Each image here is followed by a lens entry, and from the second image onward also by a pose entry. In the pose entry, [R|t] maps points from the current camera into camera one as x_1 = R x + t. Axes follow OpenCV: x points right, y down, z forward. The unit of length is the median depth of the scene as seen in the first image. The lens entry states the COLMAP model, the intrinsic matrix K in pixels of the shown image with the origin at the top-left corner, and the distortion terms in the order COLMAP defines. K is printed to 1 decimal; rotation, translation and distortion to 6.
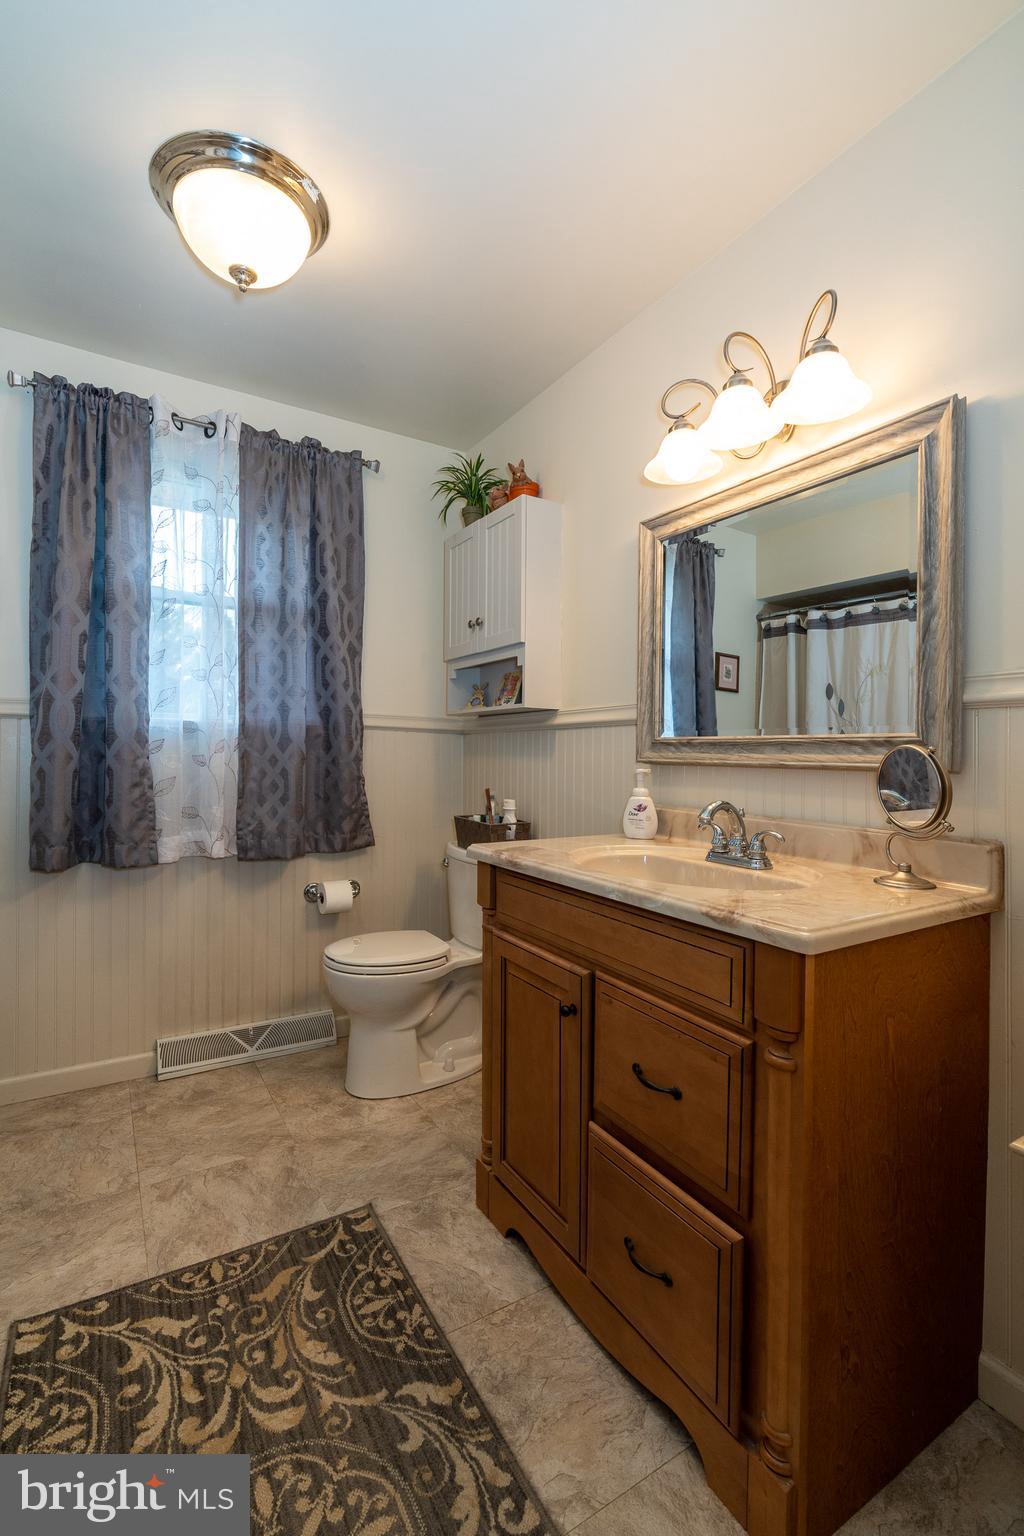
lens RADIAL K [[698.0, 0, 510.5], [0, 698.0, 765.2], [0, 0, 1]] dist [-0.002147, 0.001106]
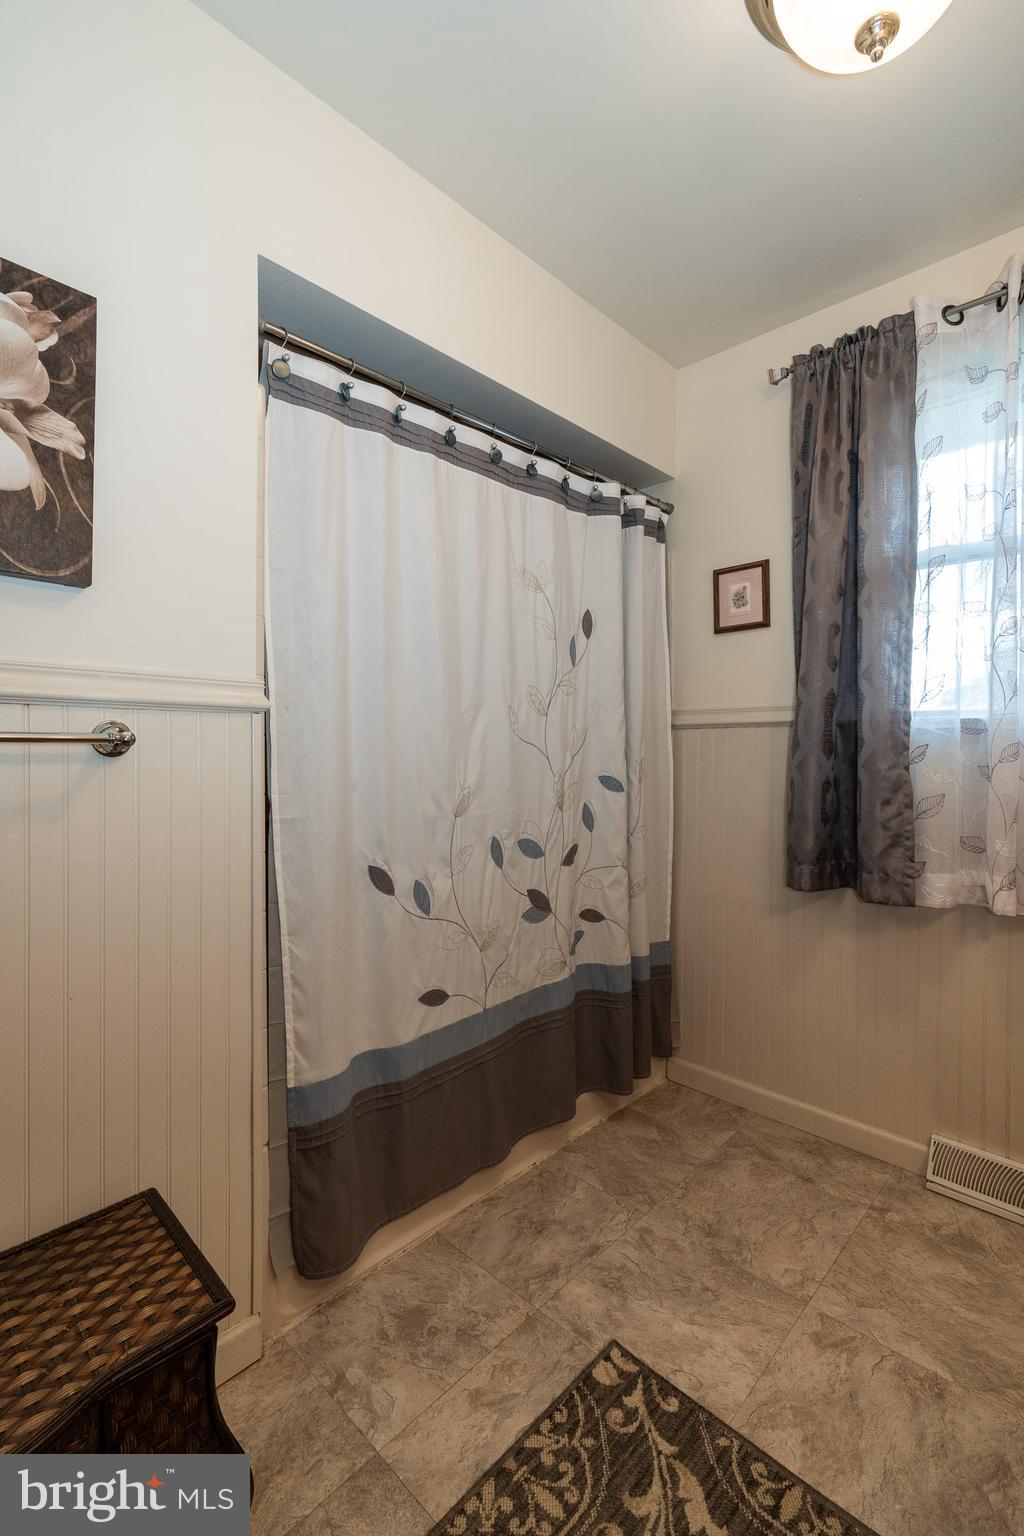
lens RADIAL K [[698.0, 0, 510.5], [0, 698.0, 765.2], [0, 0, 1]] dist [-0.002147, 0.001106]
pose [[0.257518, 0.007849, -0.966242, 0.147805], [-0.016020, 0.999864, 0.003852, -0.012287], [0.966141, 0.014487, 0.257609, 0.444480]]
